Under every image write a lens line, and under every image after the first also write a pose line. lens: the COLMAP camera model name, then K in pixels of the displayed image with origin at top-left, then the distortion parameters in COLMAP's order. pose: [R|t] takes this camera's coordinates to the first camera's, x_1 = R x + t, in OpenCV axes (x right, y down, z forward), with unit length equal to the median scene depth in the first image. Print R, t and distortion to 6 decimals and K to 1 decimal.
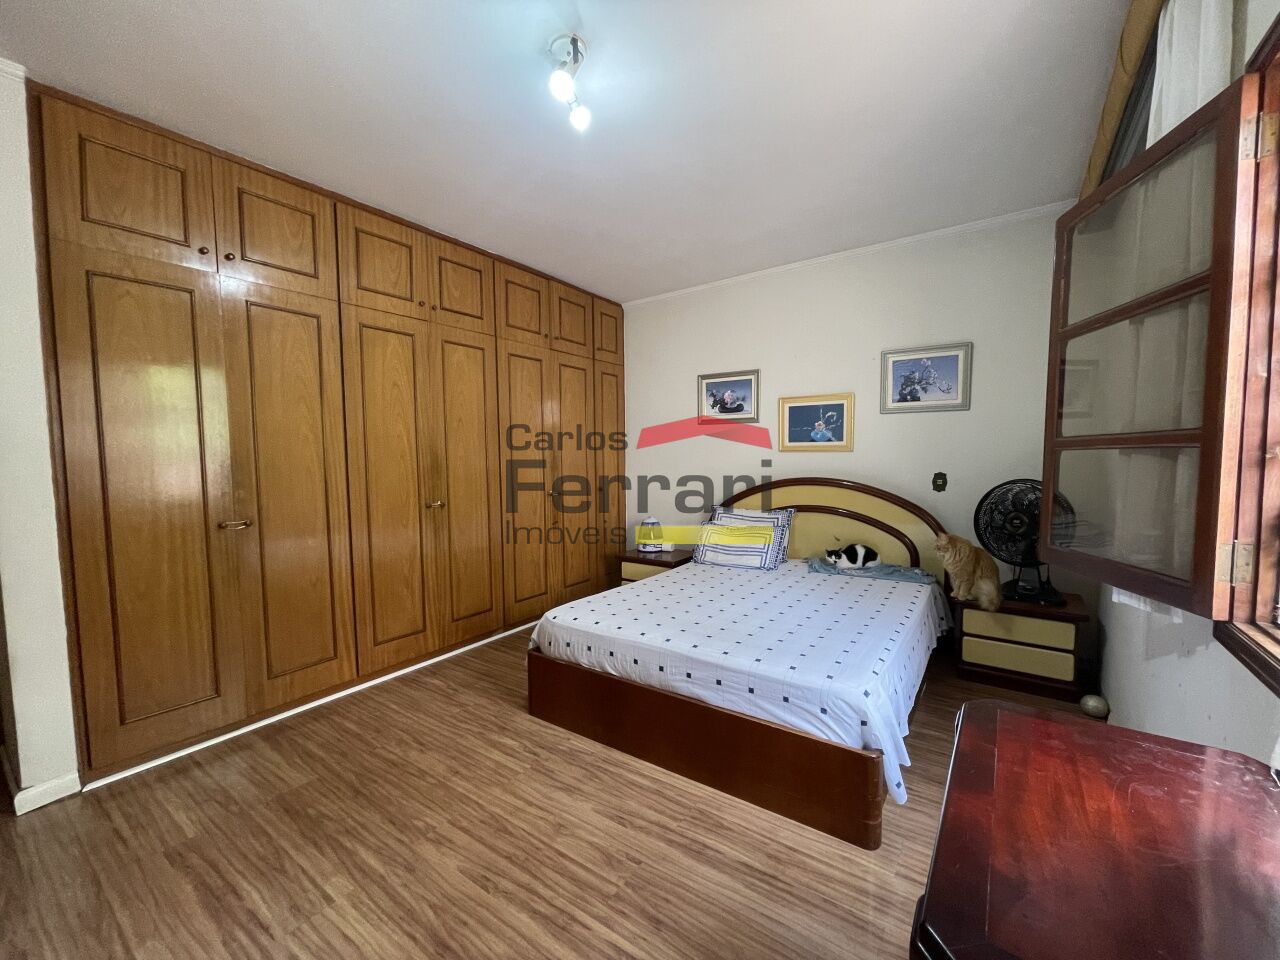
lens RADIAL K [[520.2, 0, 643.6], [0, 520.2, 480.7], [0, 0, 1]] dist [0.018426, -0.000278]
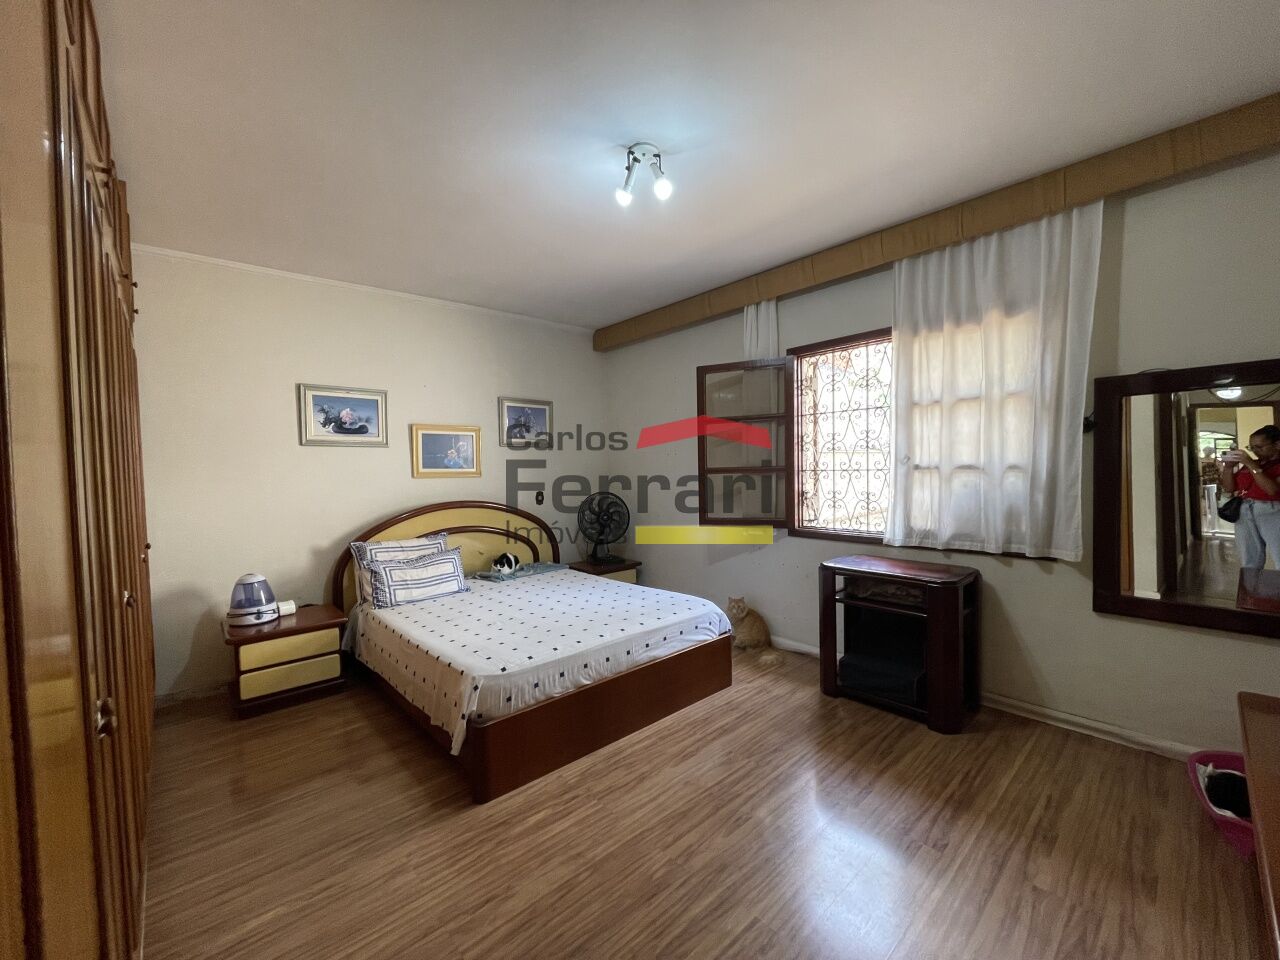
lens RADIAL K [[520.2, 0, 640.4], [0, 520.2, 487.4], [0, 0, 1]] dist [0.018426, -0.000278]
pose [[0.223629, -0.031495, 0.974165, -1.002269], [0.067679, 0.997567, 0.016715, -0.041630], [-0.972322, 0.062192, 0.225217, 0.587214]]
